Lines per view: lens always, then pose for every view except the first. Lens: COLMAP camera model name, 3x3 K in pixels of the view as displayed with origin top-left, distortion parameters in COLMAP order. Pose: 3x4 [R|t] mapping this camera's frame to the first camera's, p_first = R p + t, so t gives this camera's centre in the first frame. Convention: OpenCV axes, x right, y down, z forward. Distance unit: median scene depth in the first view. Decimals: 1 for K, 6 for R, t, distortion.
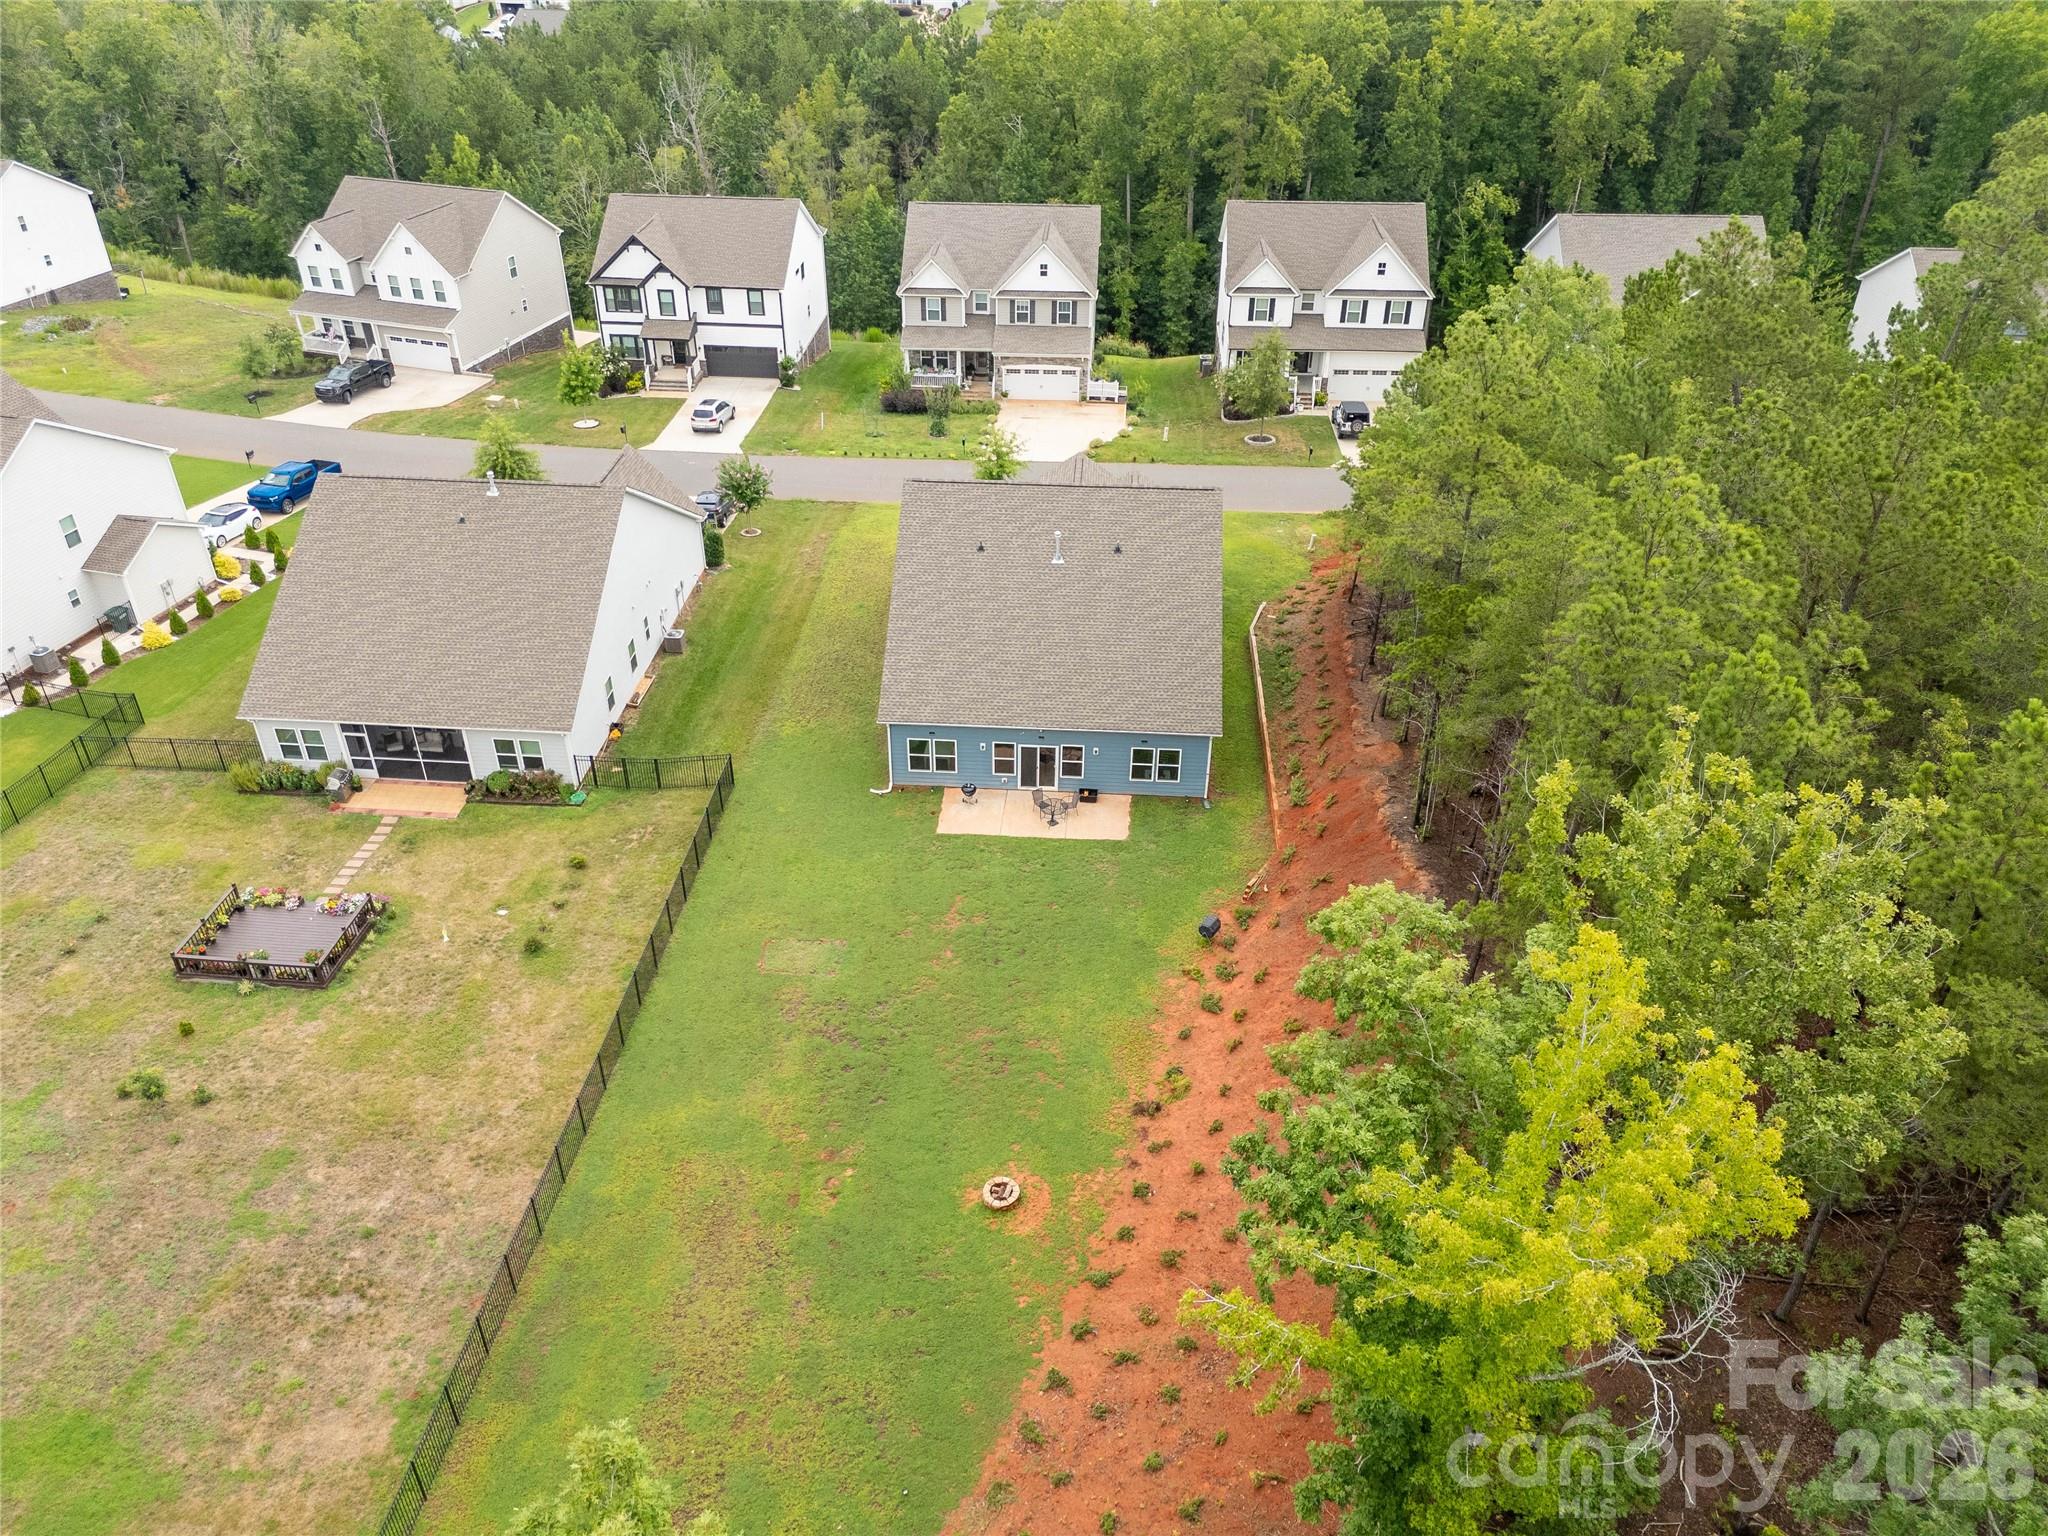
lens RADIAL K [[1502.5, 0, 1020.1], [0, 1502.5, 775.9], [0, 0, 1]] dist [0.075367, -0.067502]
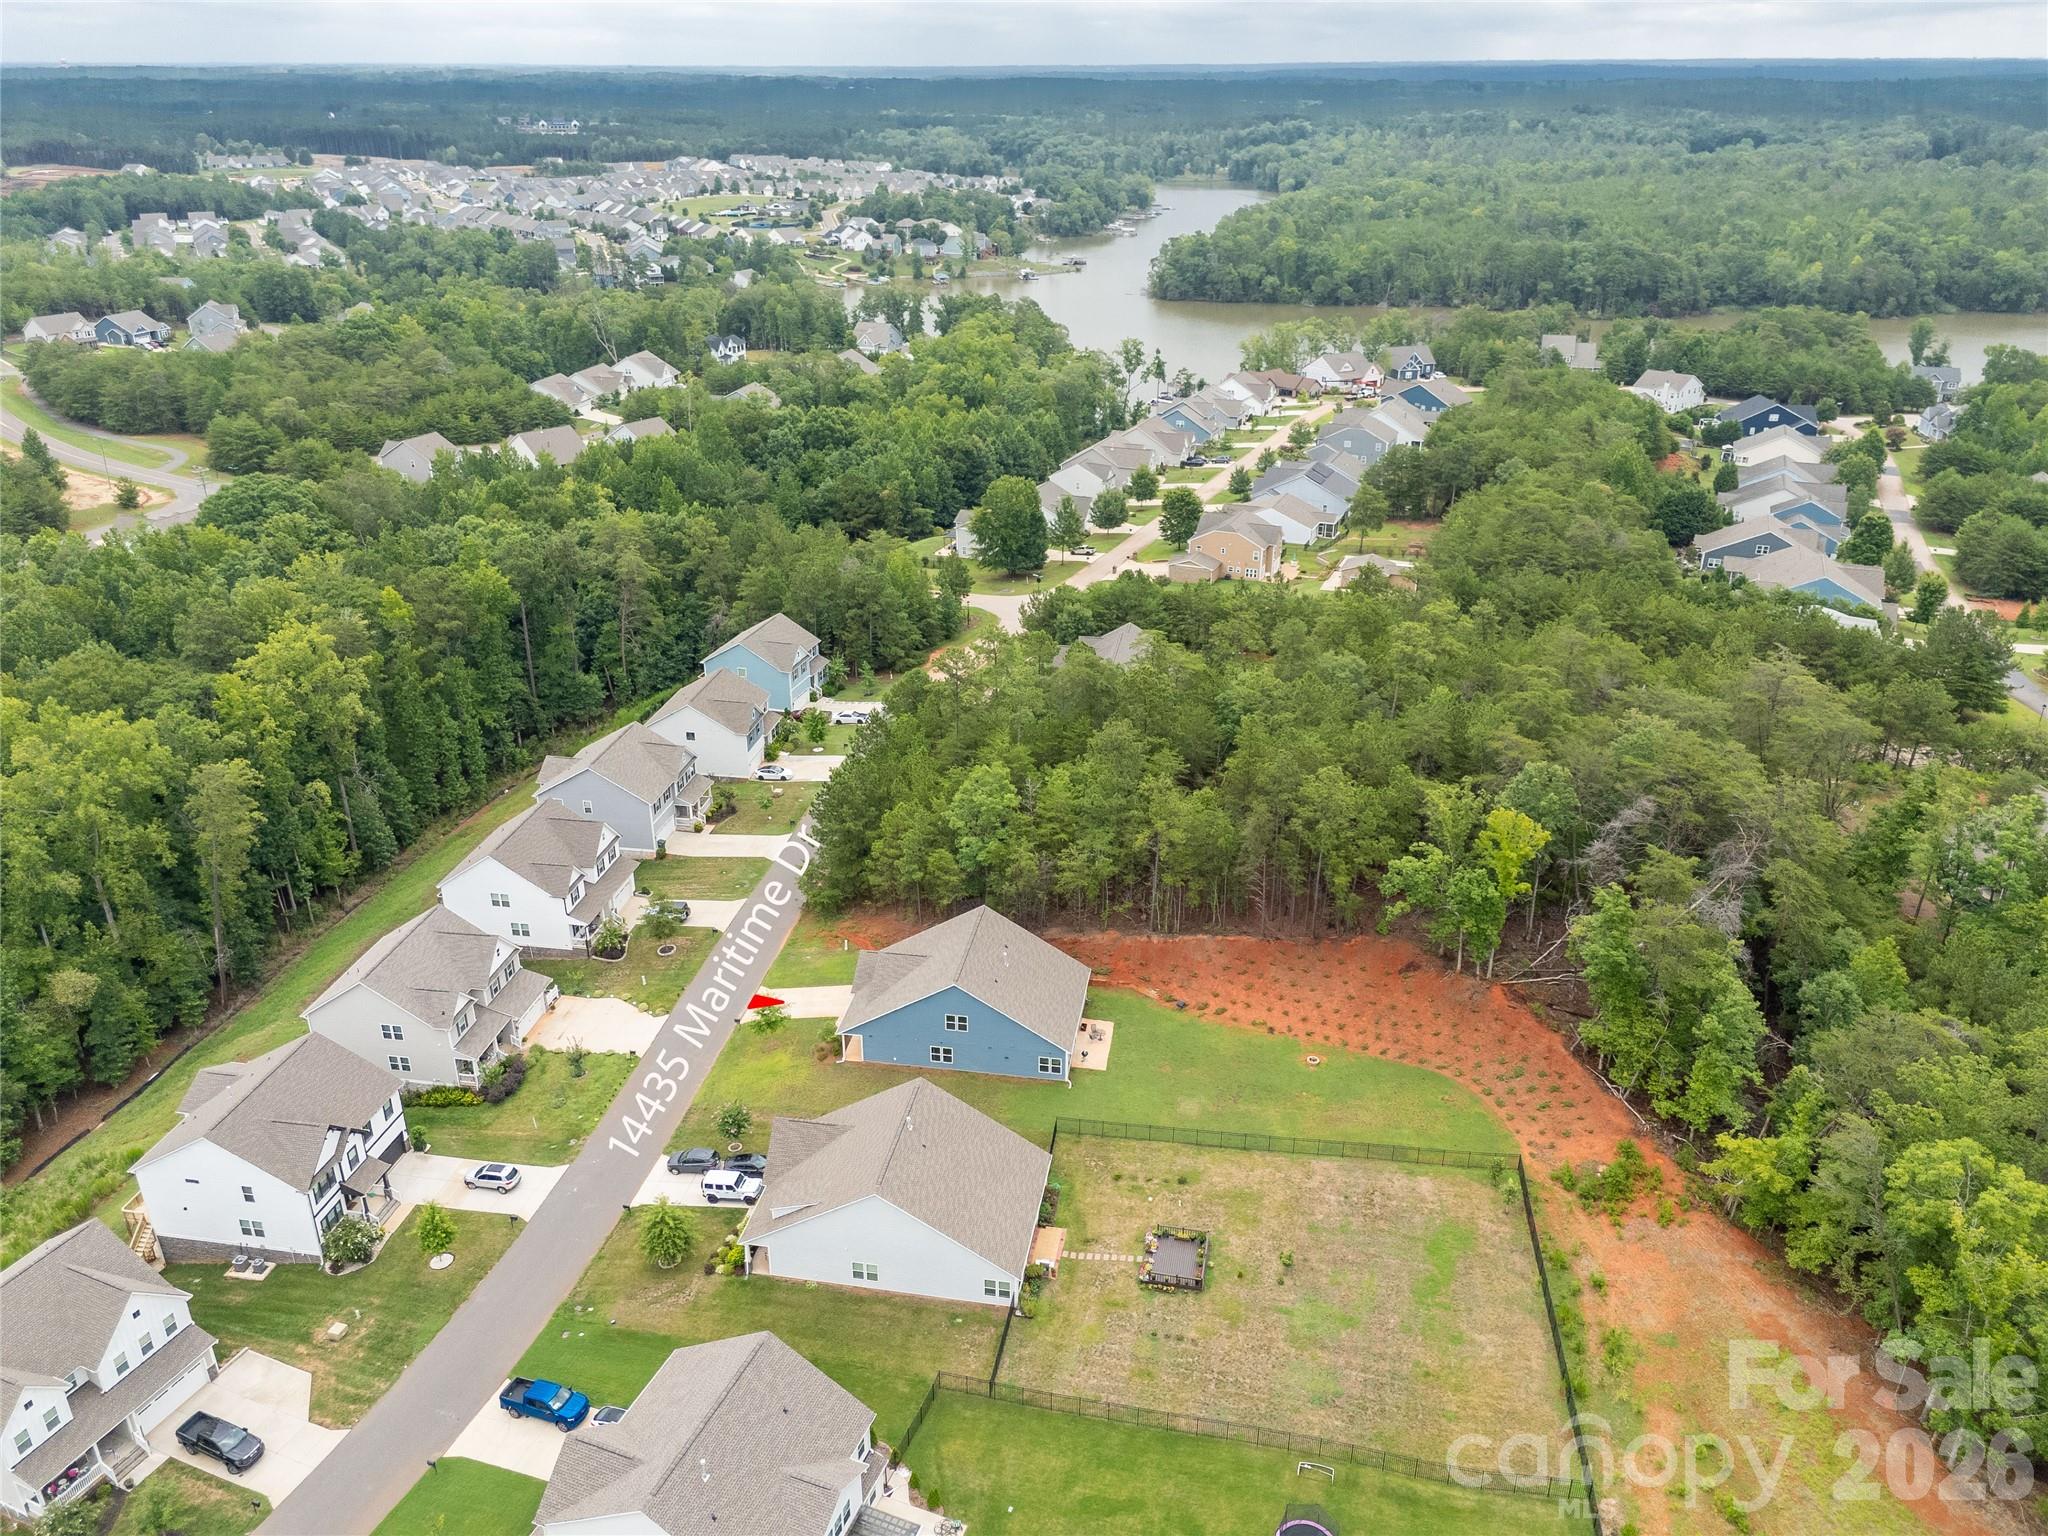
lens RADIAL K [[1502.5, 0, 1023.3], [0, 1502.5, 767.5], [0, 0, 1]] dist [0.075367, -0.067502]
pose [[0.099590, -0.418990, 0.902513, -1.410667], [0.553827, 0.776881, 0.299553, -0.780391], [-0.826655, 0.470003, 0.309418, 0.136215]]
